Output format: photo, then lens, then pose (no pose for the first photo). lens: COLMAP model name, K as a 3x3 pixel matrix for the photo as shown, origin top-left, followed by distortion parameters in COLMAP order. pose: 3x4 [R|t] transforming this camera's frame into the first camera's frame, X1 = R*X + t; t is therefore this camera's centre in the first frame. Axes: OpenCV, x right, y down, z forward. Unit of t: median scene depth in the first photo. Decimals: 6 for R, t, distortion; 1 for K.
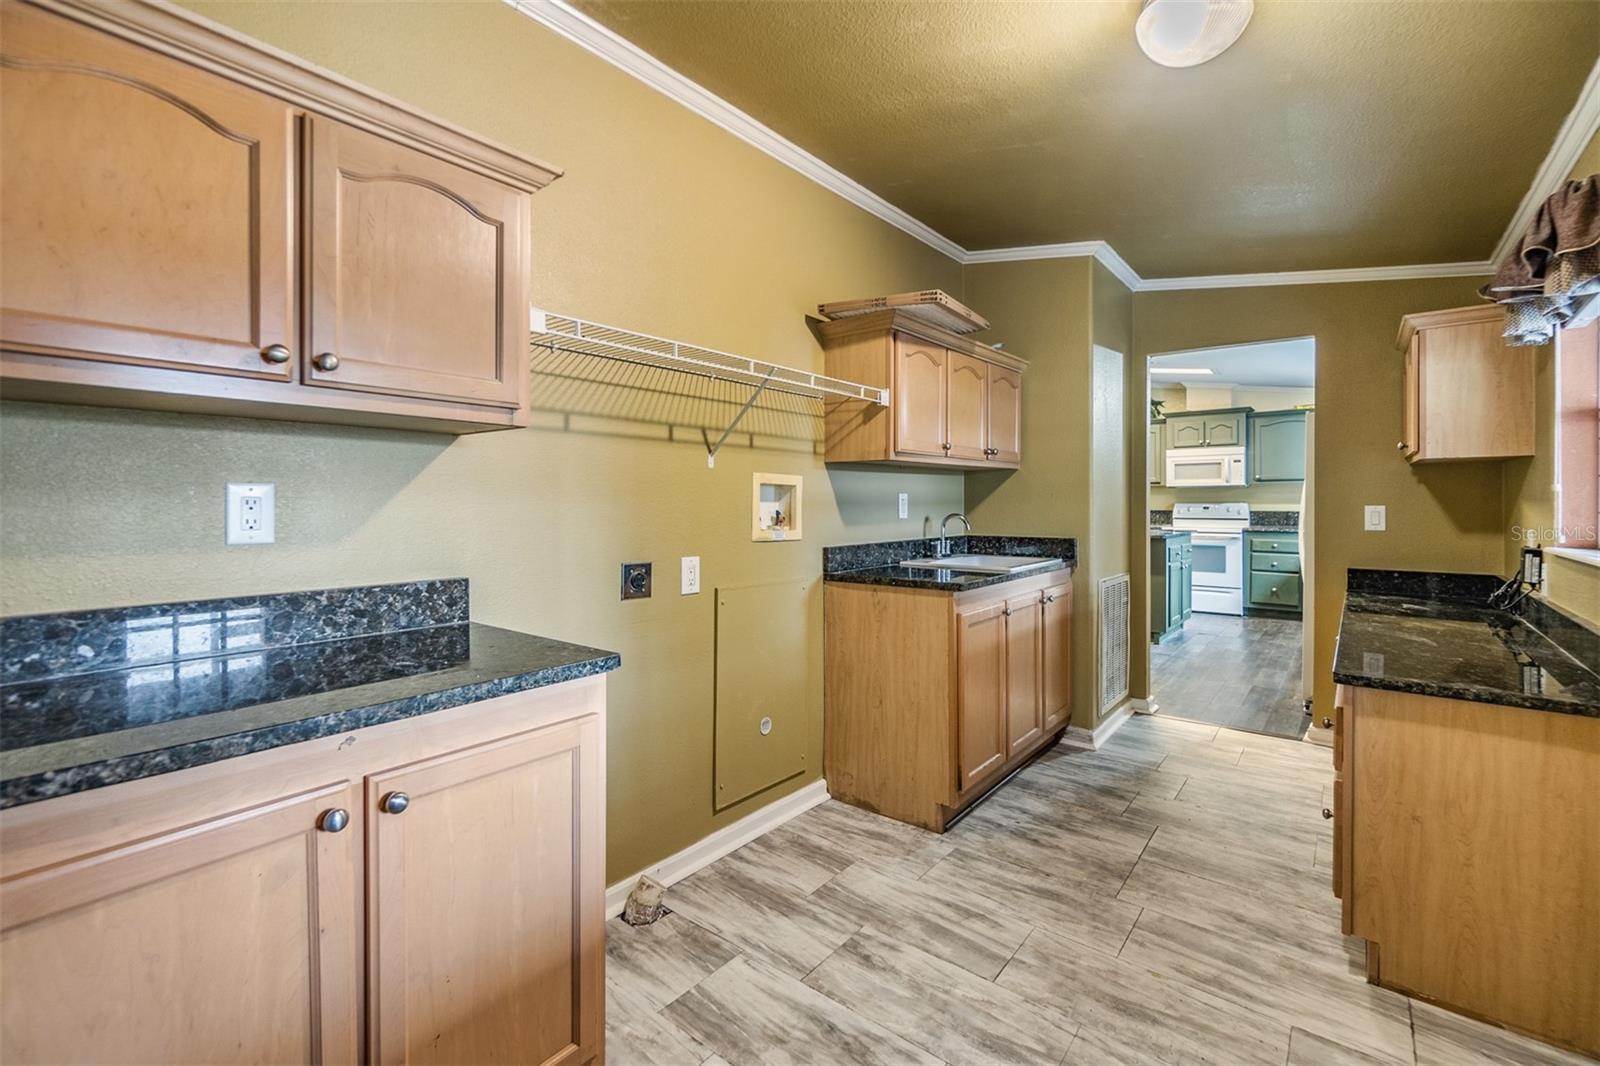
lens RADIAL K [[698.4, 0, 793.3], [0, 698.4, 516.9], [0, 0, 1]] dist [-0.004122, 0.000292]
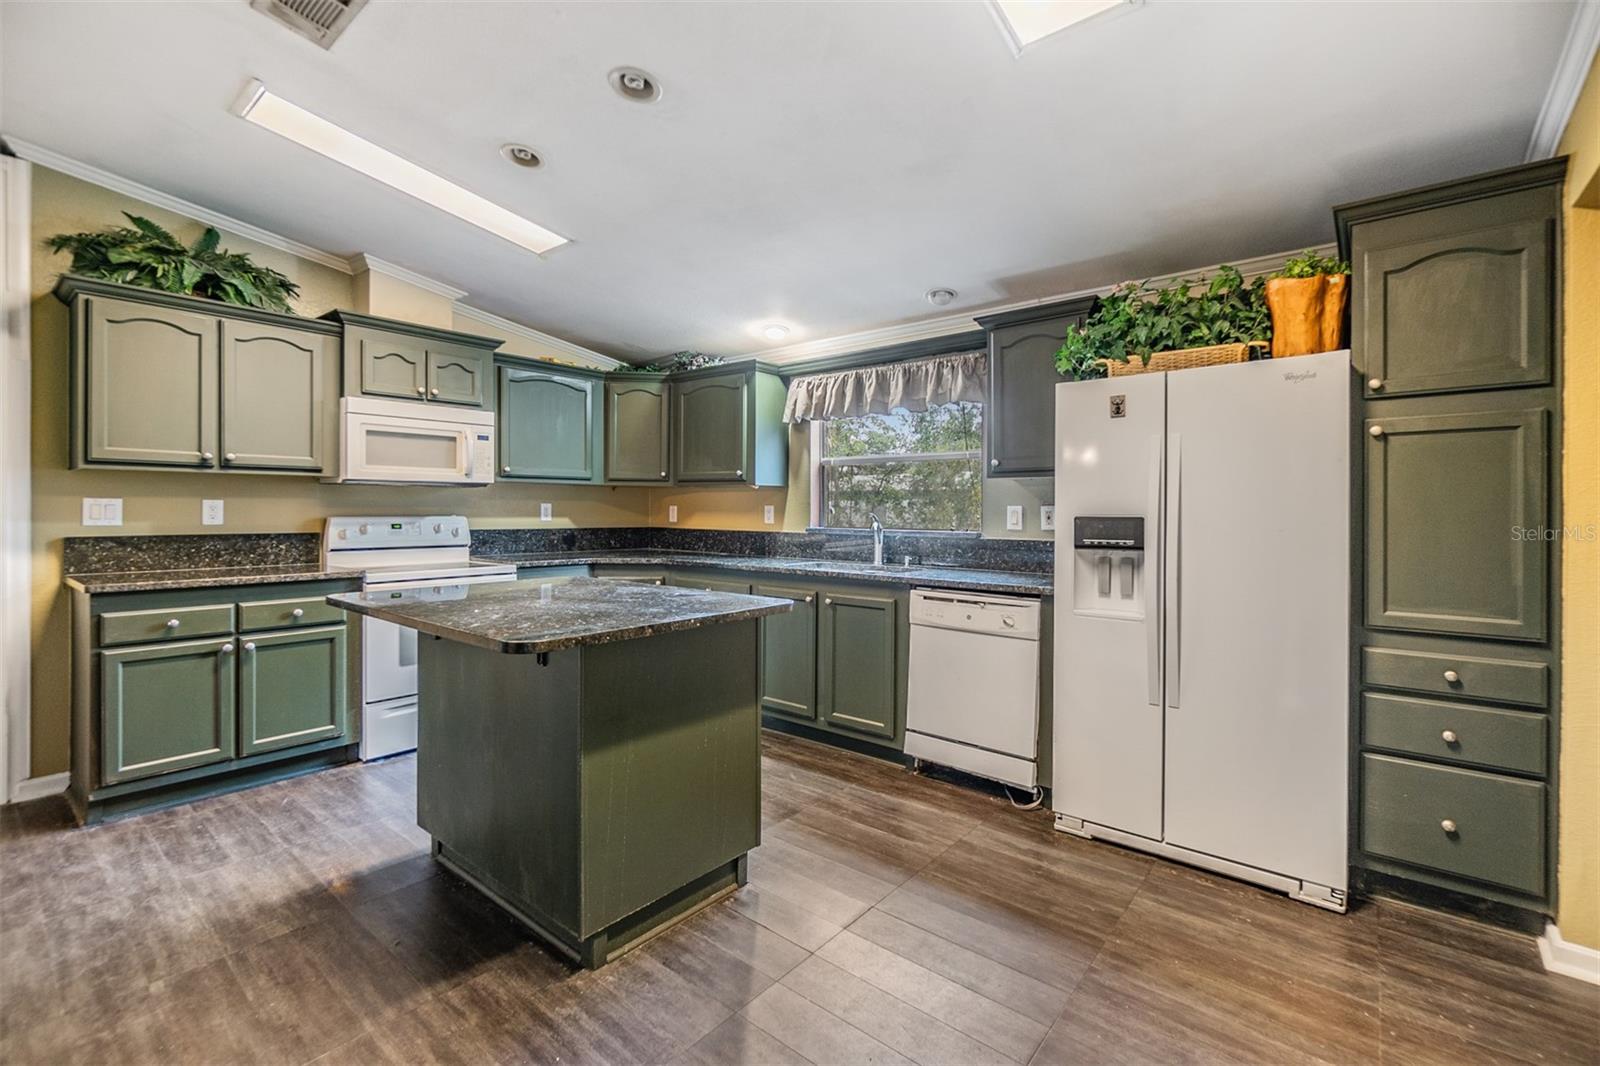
lens RADIAL K [[698.4, 0, 789.3], [0, 698.4, 518.1], [0, 0, 1]] dist [-0.004122, 0.000292]
pose [[0.006791, -0.011317, 0.999913, 0.104973], [0.003982, 0.999928, 0.011290, -0.023975], [-0.999969, 0.003905, 0.006835, 0.766829]]
